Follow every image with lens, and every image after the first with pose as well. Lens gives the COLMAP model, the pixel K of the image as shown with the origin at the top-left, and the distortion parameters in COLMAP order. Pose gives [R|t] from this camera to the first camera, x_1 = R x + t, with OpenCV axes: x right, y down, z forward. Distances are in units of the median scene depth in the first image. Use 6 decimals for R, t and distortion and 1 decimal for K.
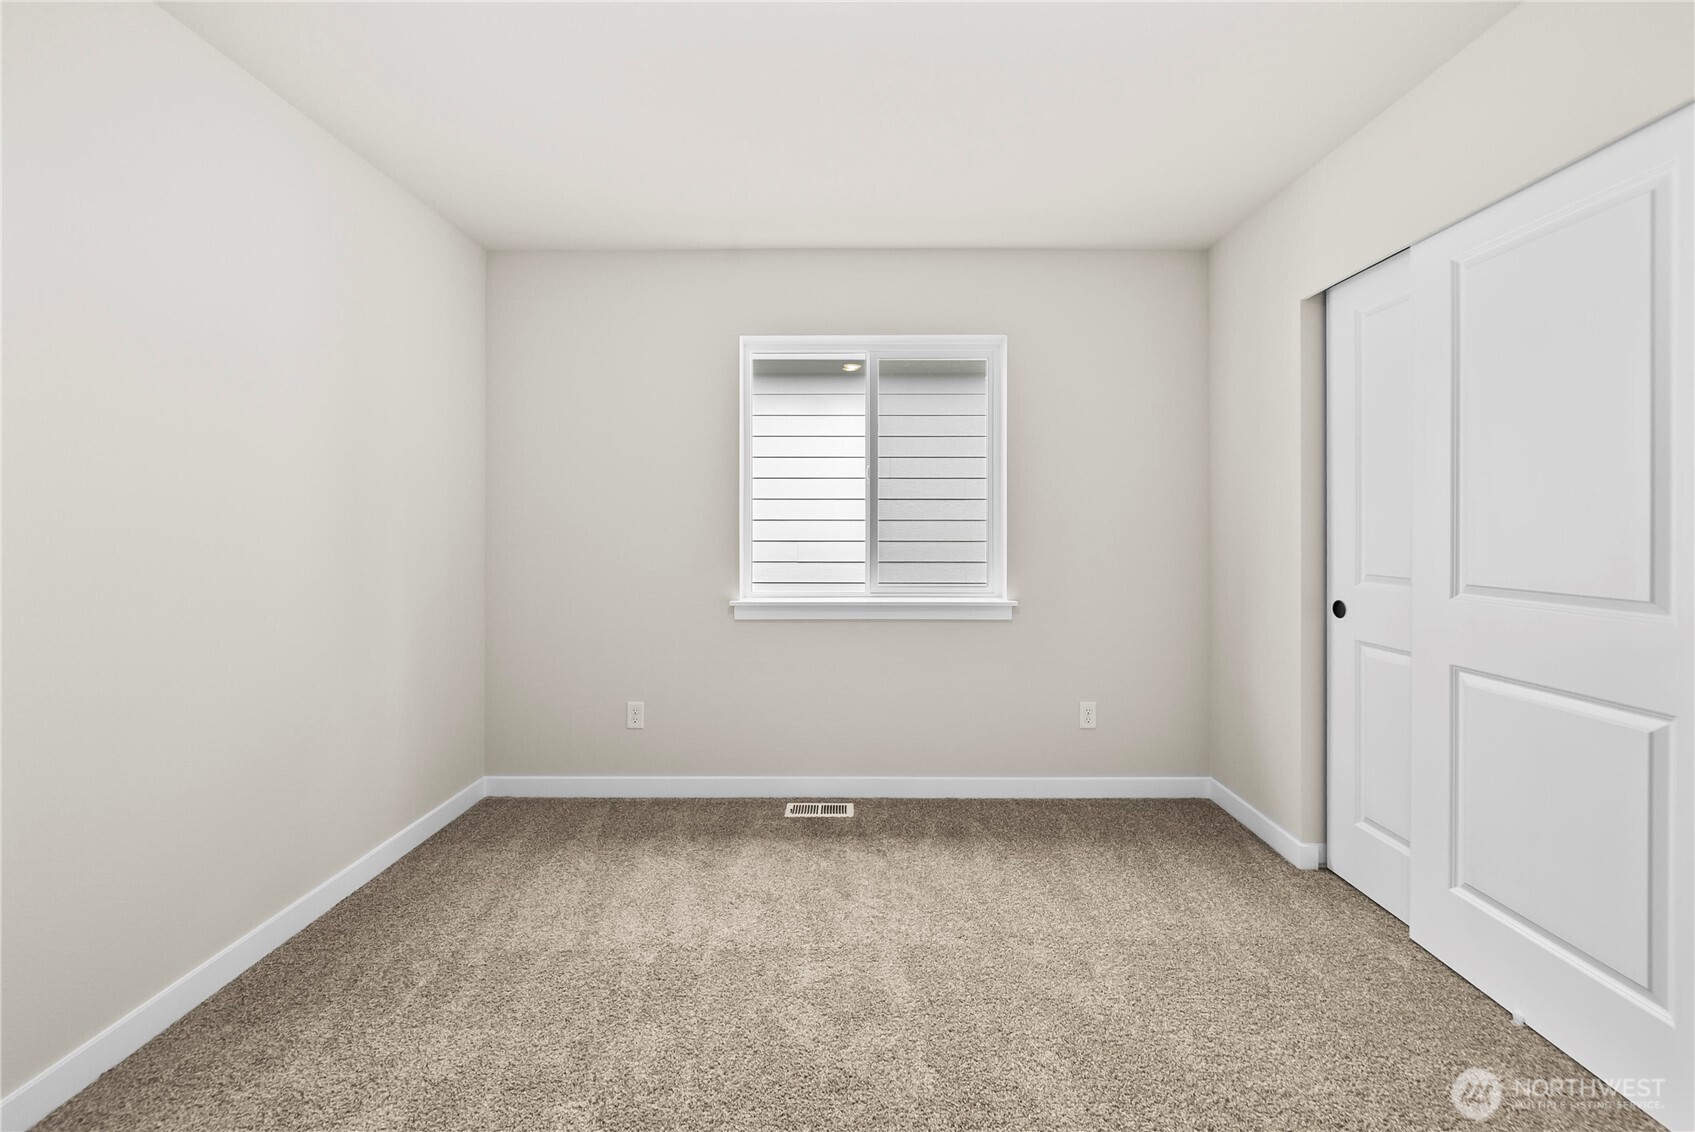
lens RADIAL K [[673.6, 0, 862.5], [0, 673.6, 533.6], [0, 0, 1]] dist [-0.001159, -0.000436]
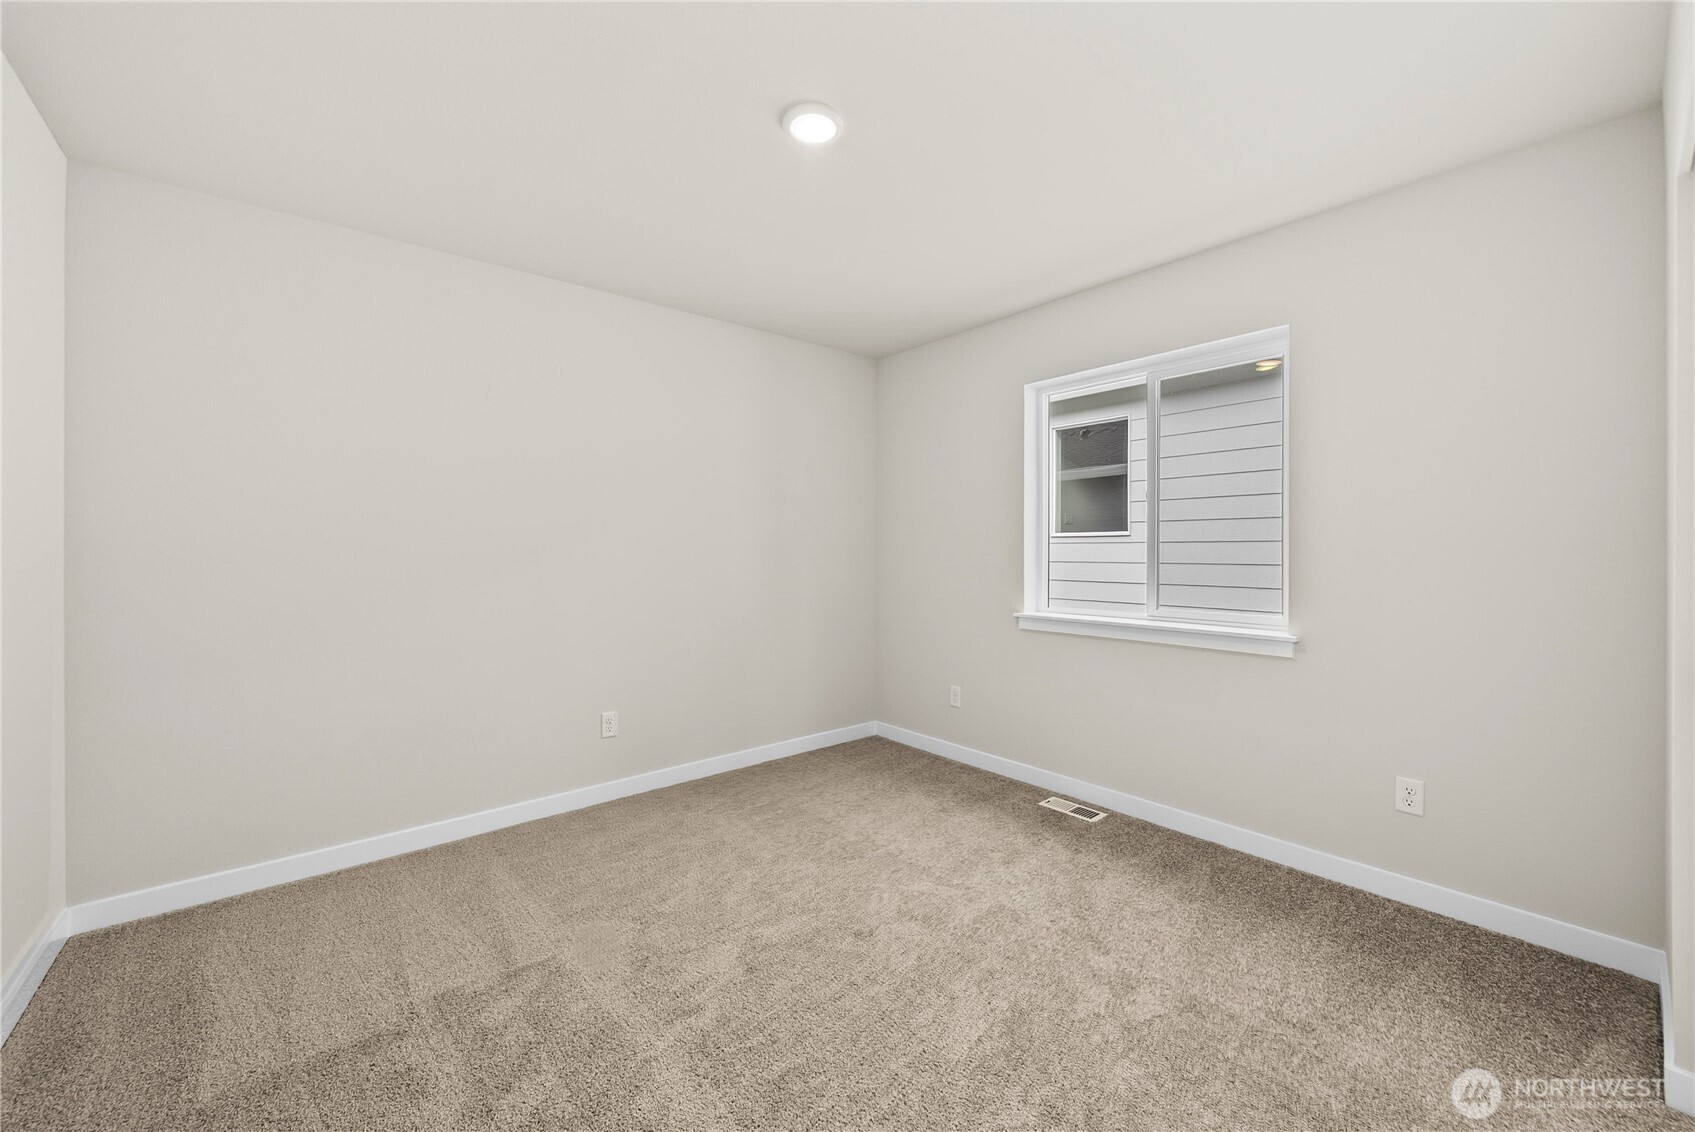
lens RADIAL K [[673.6, 0, 847.8], [0, 673.6, 550.9], [0, 0, 1]] dist [-0.001159, -0.000436]
pose [[0.639470, 0.001650, -0.768814, 0.535919], [-0.004694, 0.999987, -0.001759, -0.003830], [0.768802, 0.004734, 0.639469, 0.022052]]
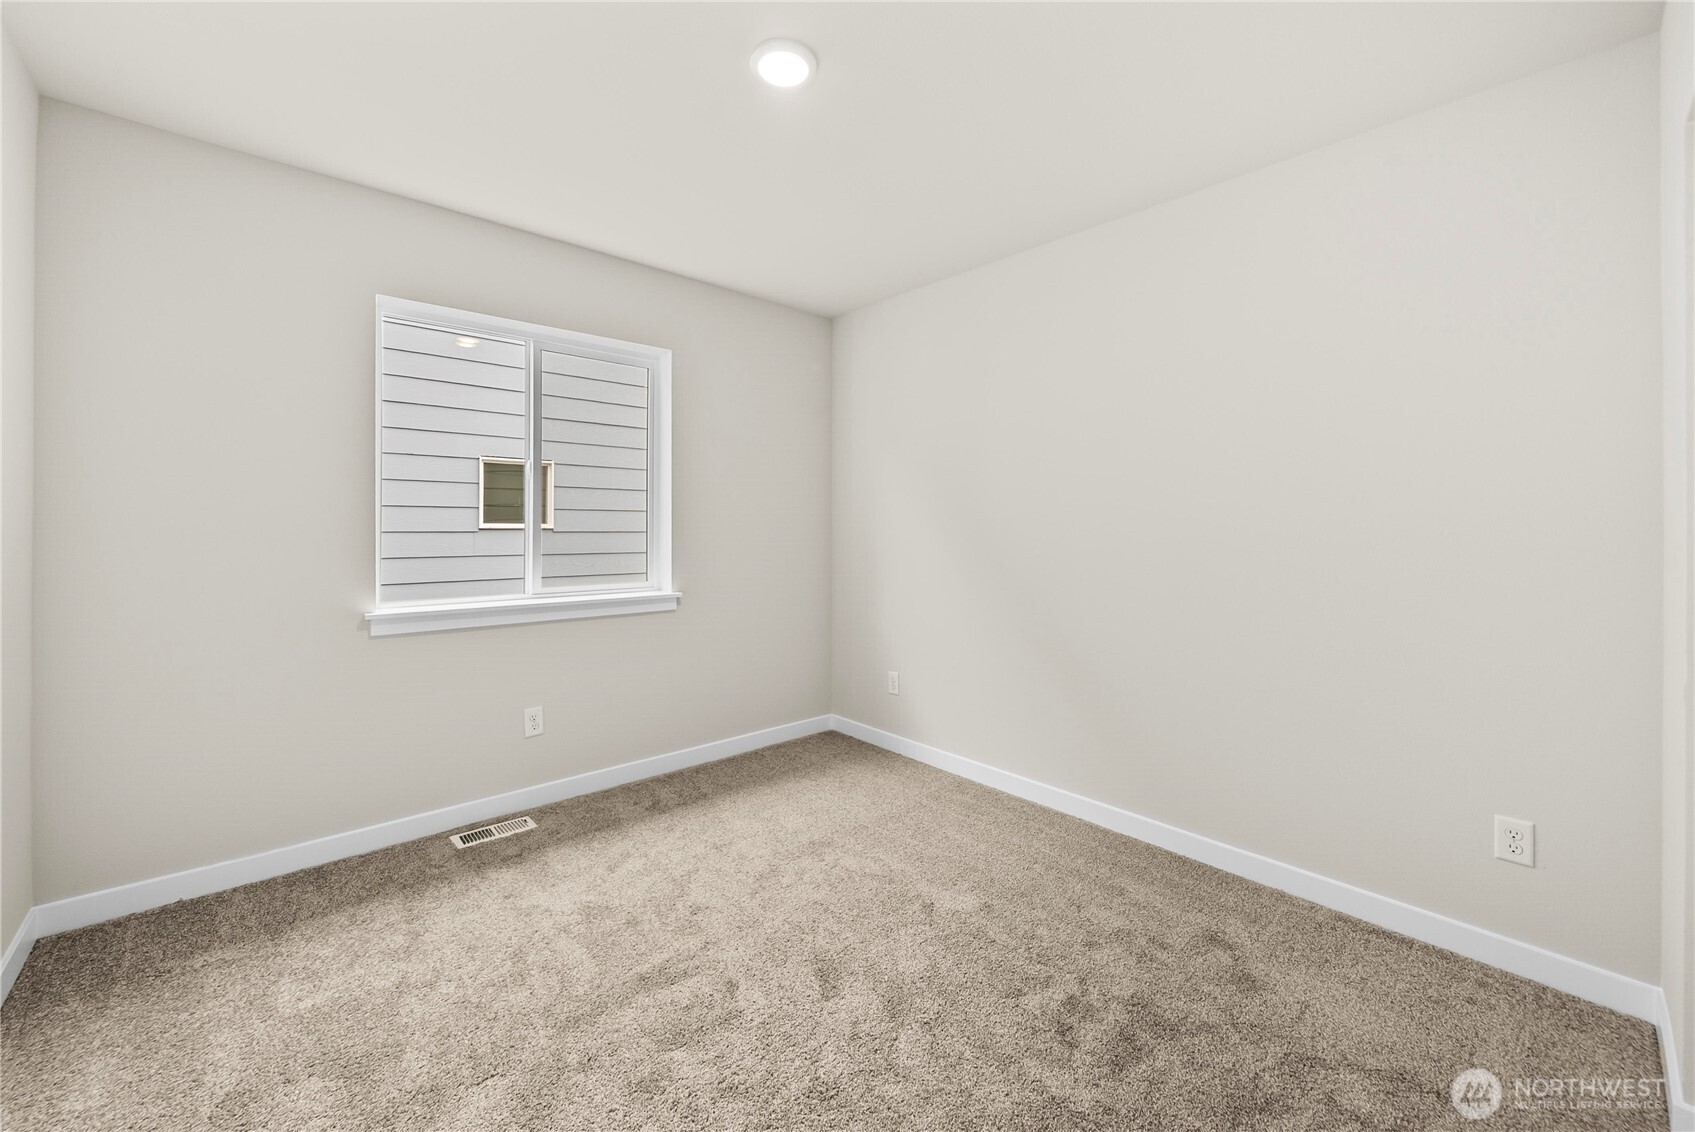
lens RADIAL K [[673.6, 0, 862.6], [0, 673.6, 535.9], [0, 0, 1]] dist [-0.001159, -0.000436]
pose [[0.720100, -0.003982, 0.693859, -0.336624], [-0.002828, 0.999958, 0.008673, -0.003922], [-0.693864, -0.008208, 0.720059, -0.009311]]
